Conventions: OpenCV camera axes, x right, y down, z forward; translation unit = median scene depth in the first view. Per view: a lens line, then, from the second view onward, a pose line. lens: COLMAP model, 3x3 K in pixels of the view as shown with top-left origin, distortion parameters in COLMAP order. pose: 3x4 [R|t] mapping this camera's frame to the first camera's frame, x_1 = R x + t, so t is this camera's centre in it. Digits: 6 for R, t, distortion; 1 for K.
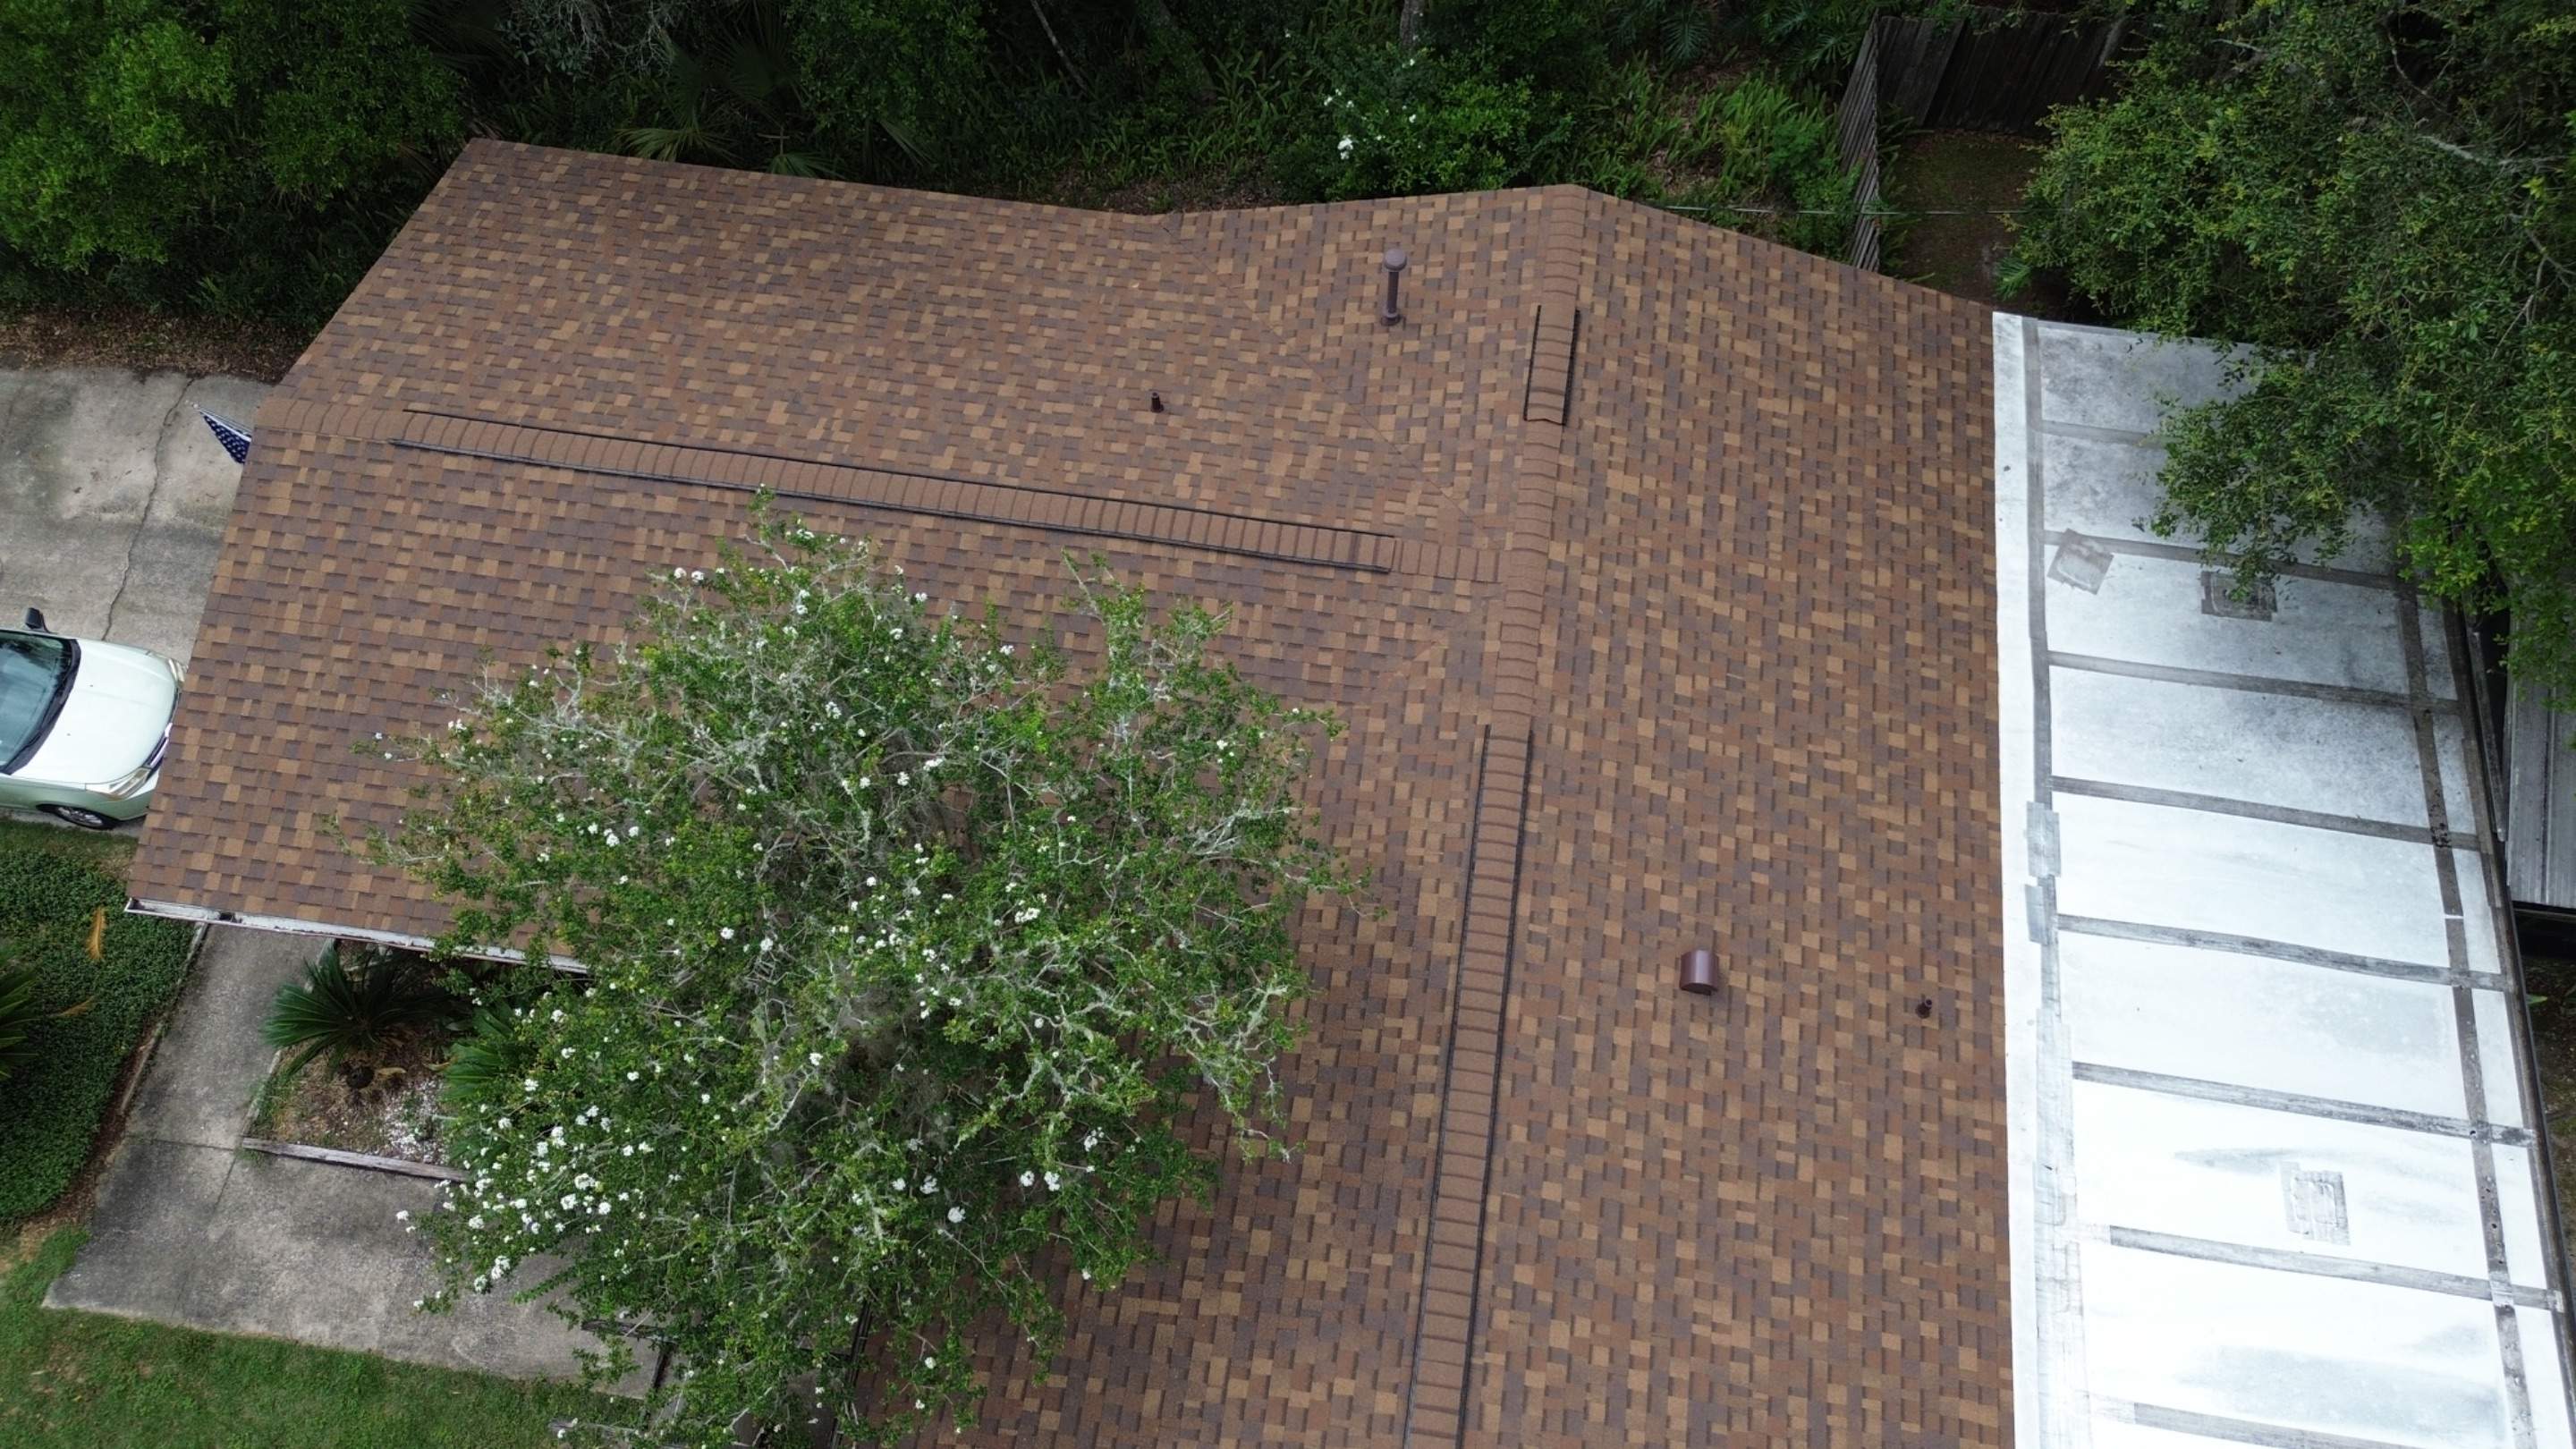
lens RADIAL K [[1842.1, 0, 1296.3], [0, 1842.1, 713.2], [0, 0, 1]] dist [0.059226, -0.053649]
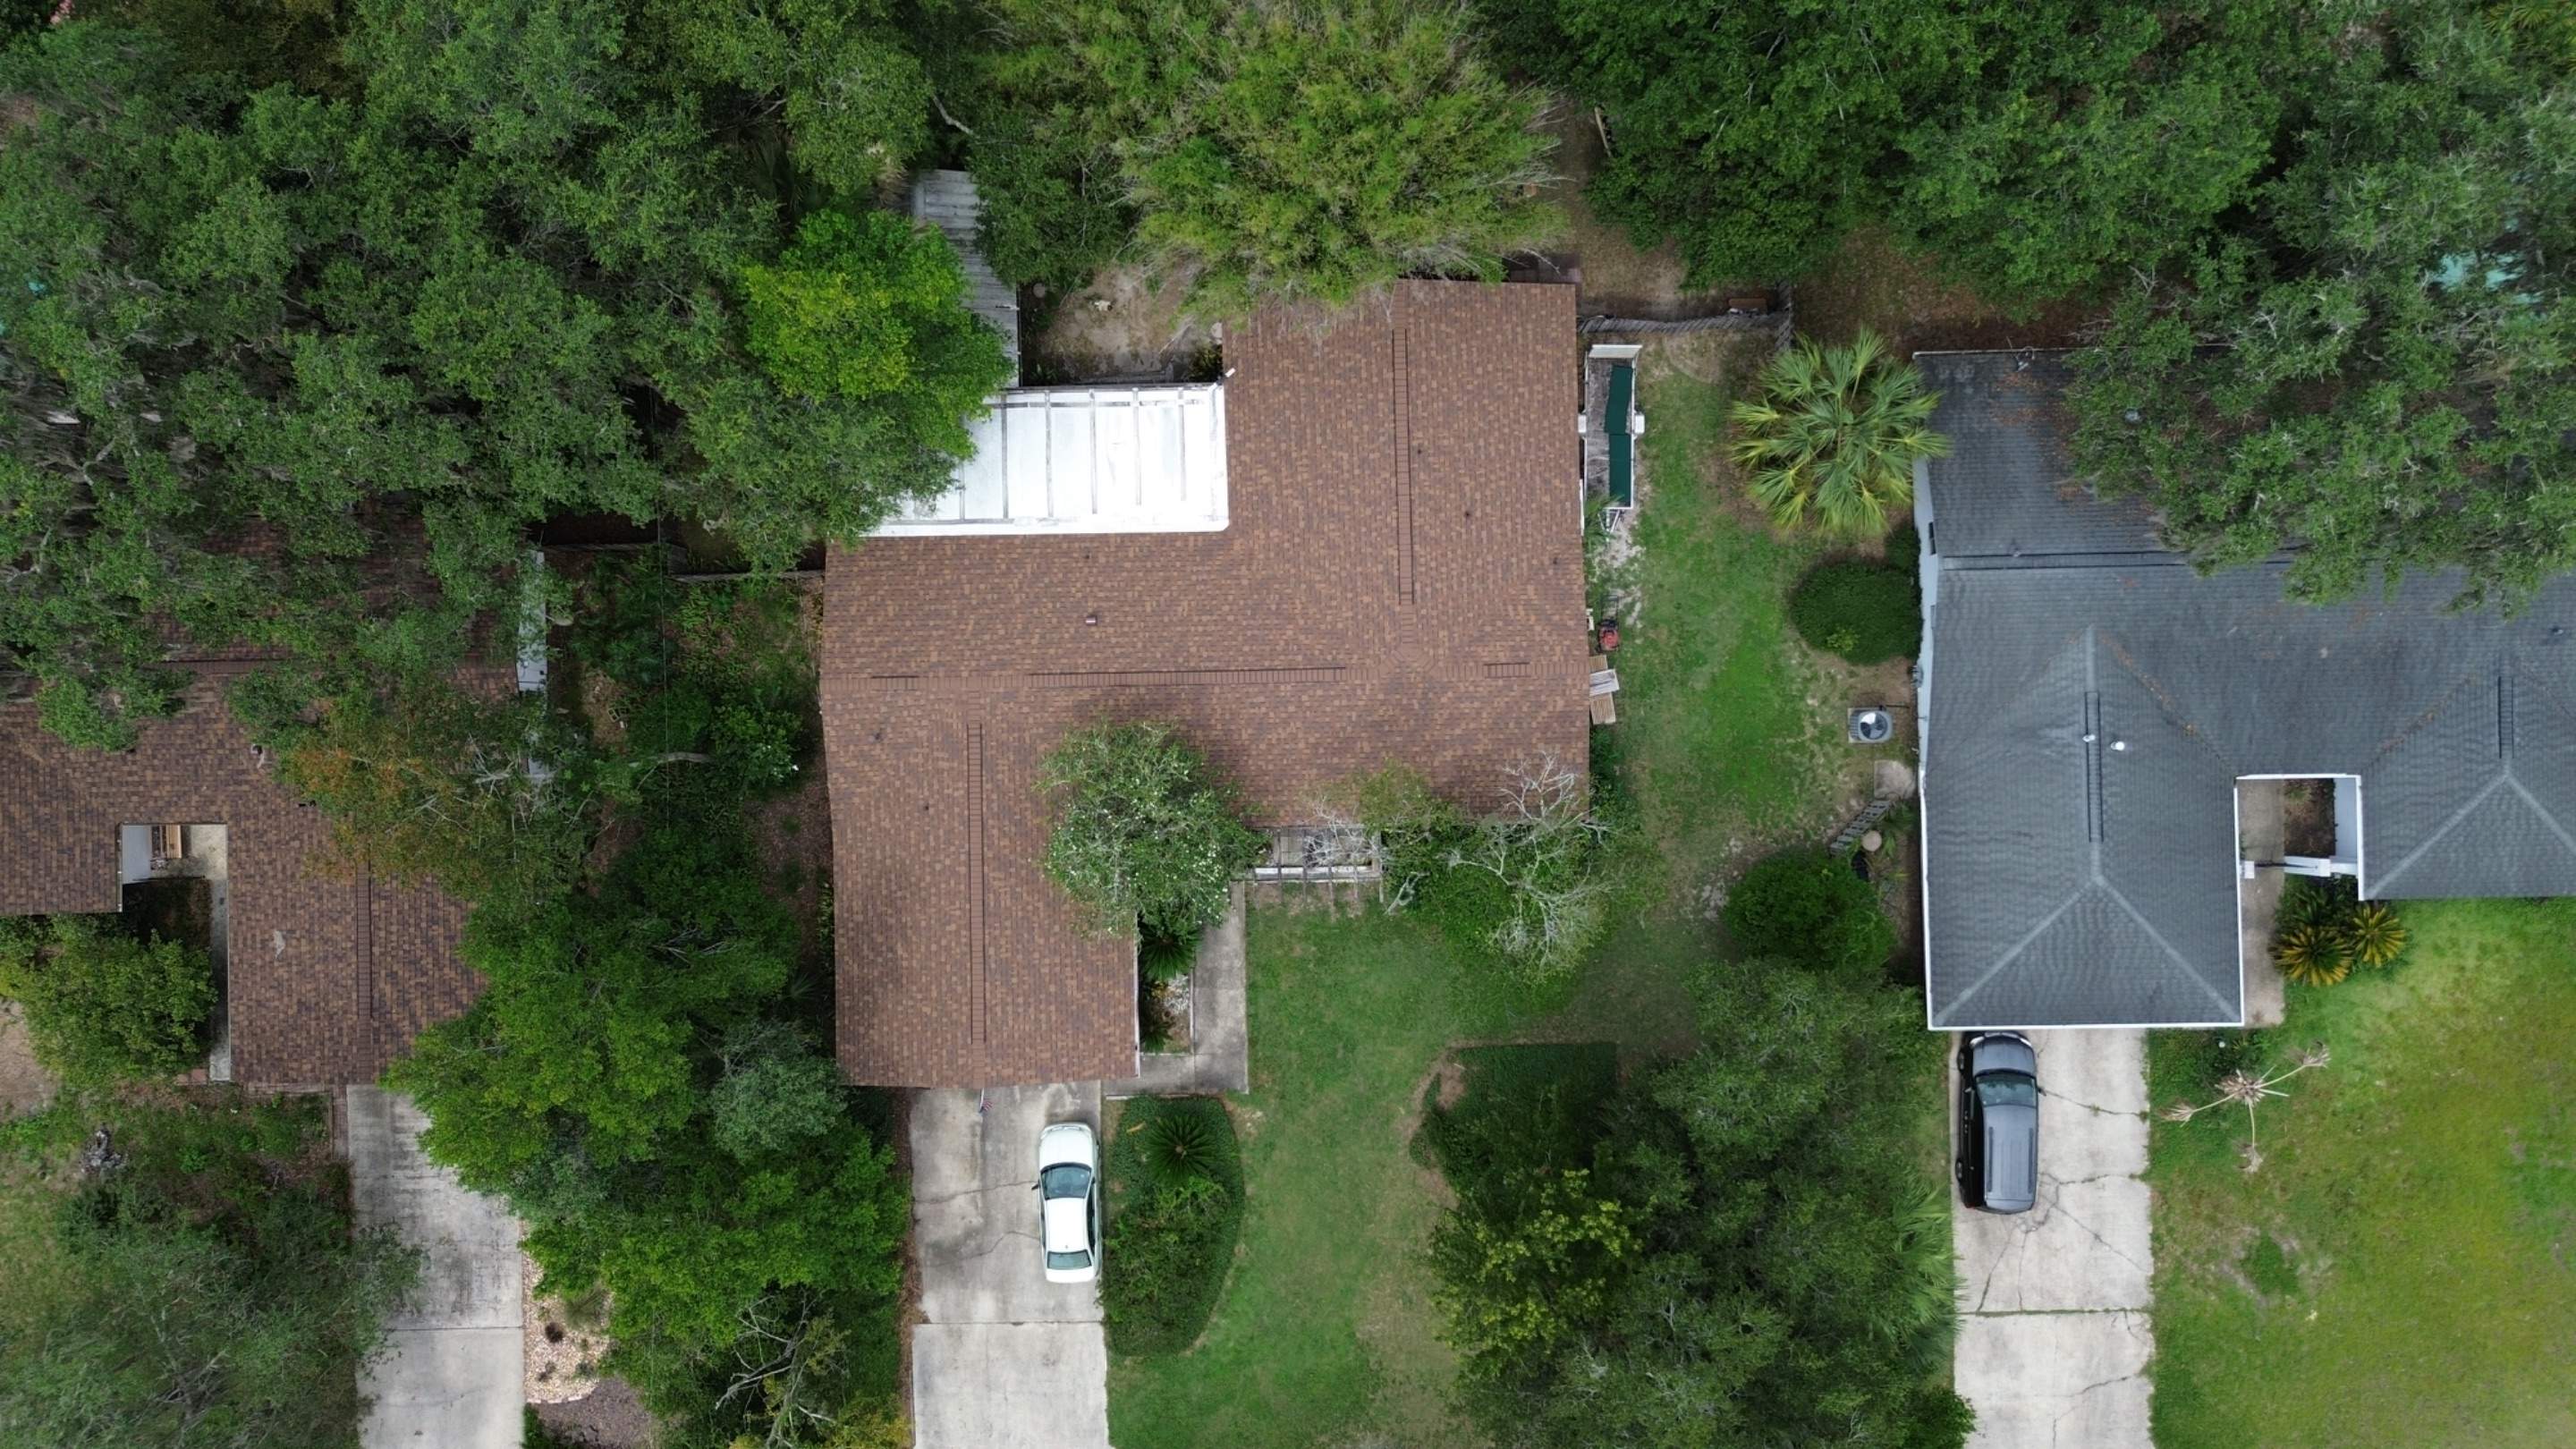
lens RADIAL K [[1842.1, 0, 1302.4], [0, 1842.1, 720.0], [0, 0, 1]] dist [0.059226, -0.053649]
pose [[-0.169220, -0.985330, 0.022137, -0.111899], [0.887880, -0.142657, 0.437400, -1.001990], [-0.427825, 0.093671, 0.898995, -2.191747]]
